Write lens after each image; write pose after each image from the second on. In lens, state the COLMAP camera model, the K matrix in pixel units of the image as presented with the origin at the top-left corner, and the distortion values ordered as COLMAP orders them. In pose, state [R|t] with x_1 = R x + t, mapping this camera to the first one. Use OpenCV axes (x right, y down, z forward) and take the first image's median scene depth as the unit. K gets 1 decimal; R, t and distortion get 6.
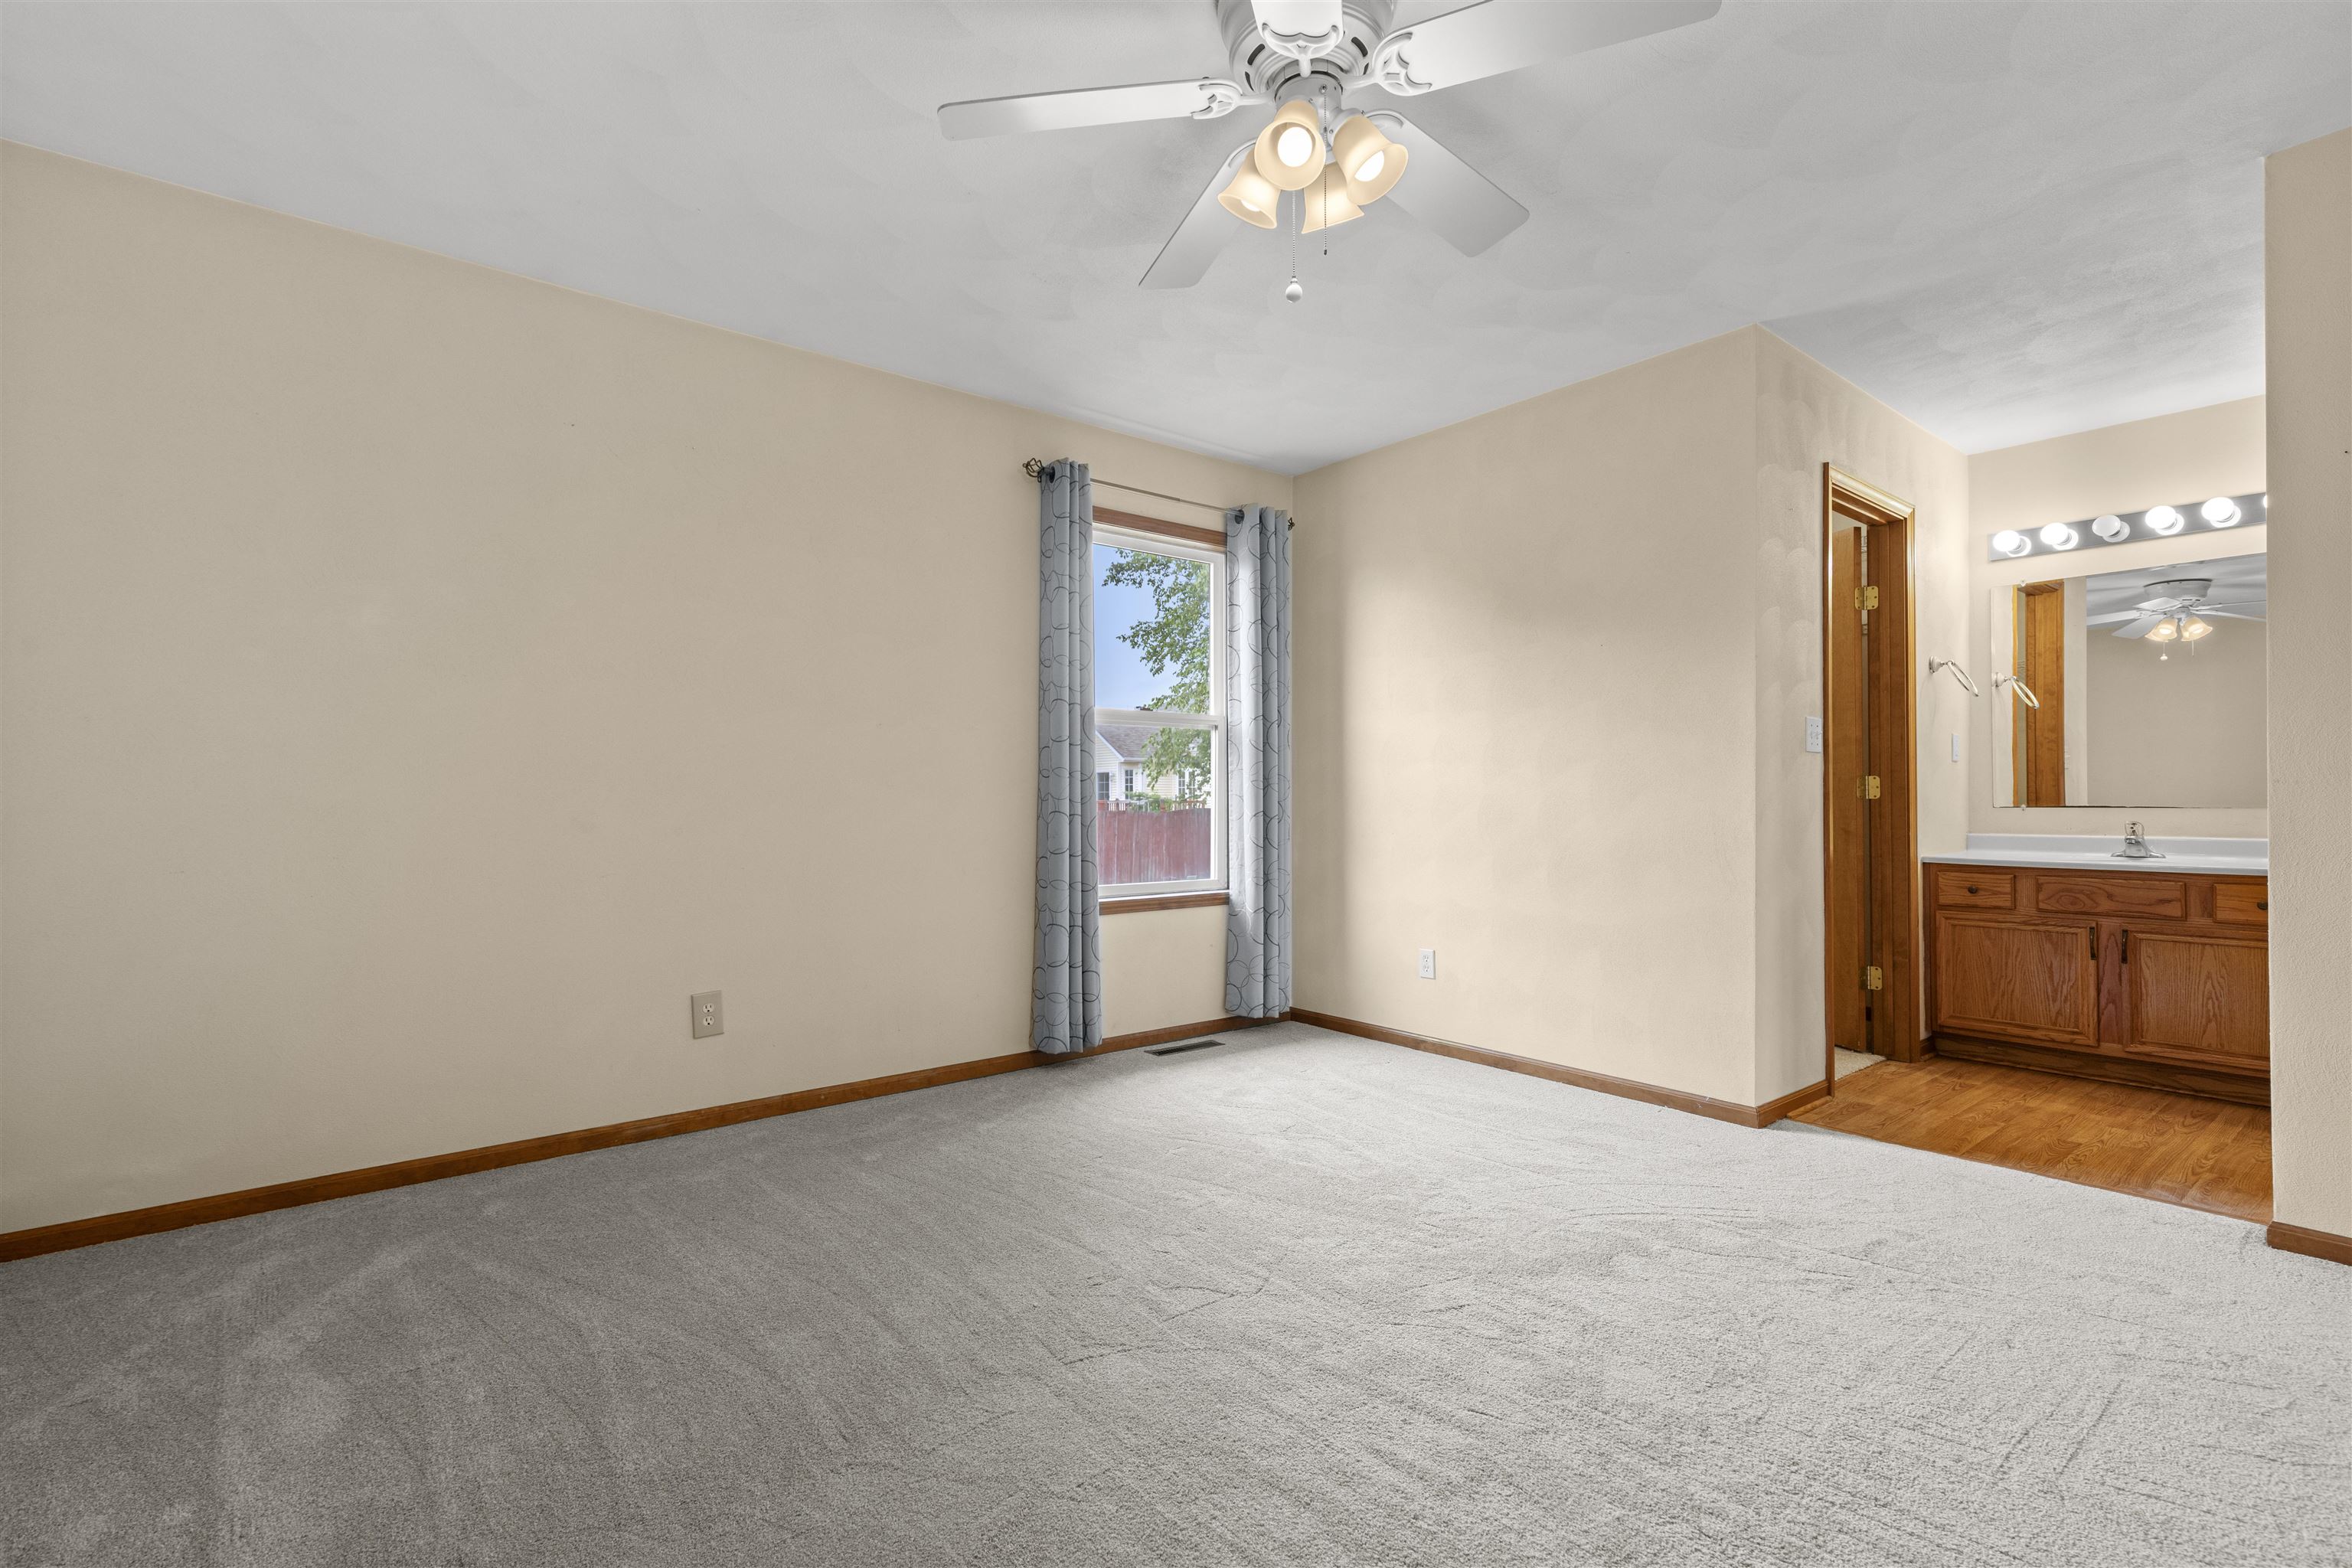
lens RADIAL K [[1061.2, 0, 1162.6], [0, 1061.2, 790.1], [0, 0, 1]] dist [0.002124, -0.000236]
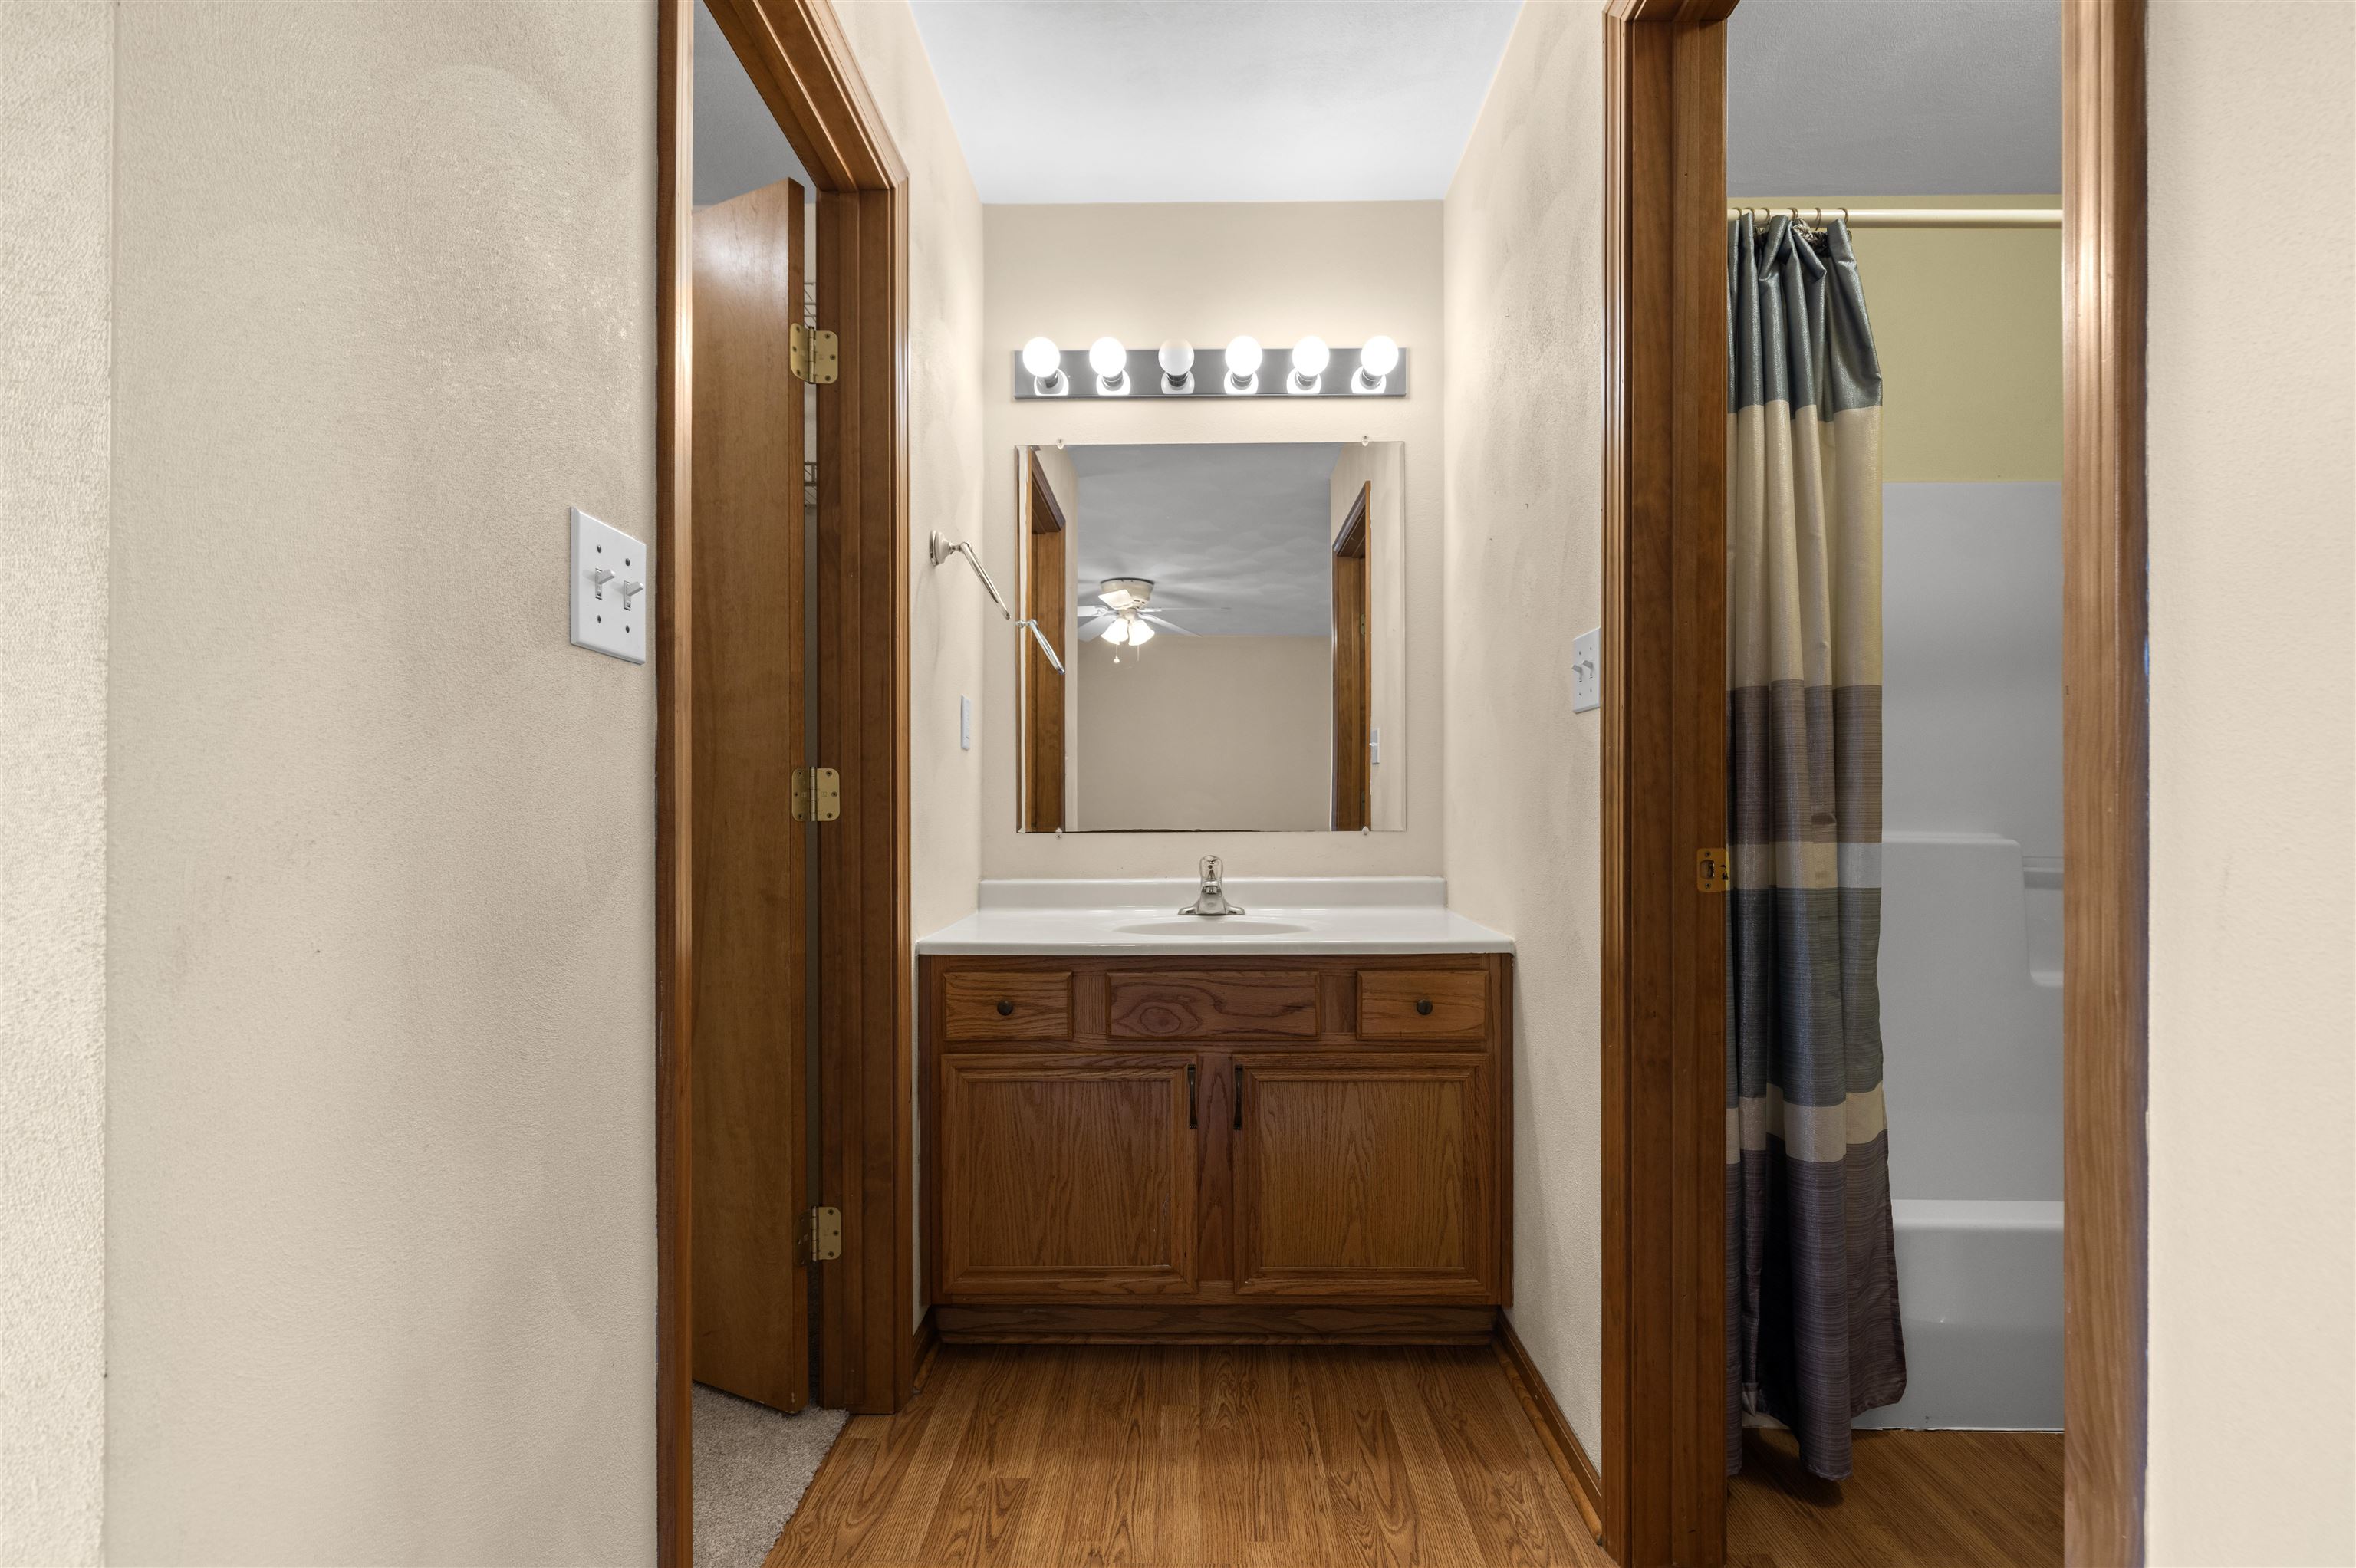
lens RADIAL K [[1062.8, 0, 1175.1], [0, 1062.8, 801.0], [0, 0, 1]] dist [0.002124, -0.000236]
pose [[0.632002, 0.005744, 0.774946, 0.430166], [-0.004090, 0.999983, -0.004076, 0.001293], [-0.774956, -0.000593, 0.632015, 0.626133]]
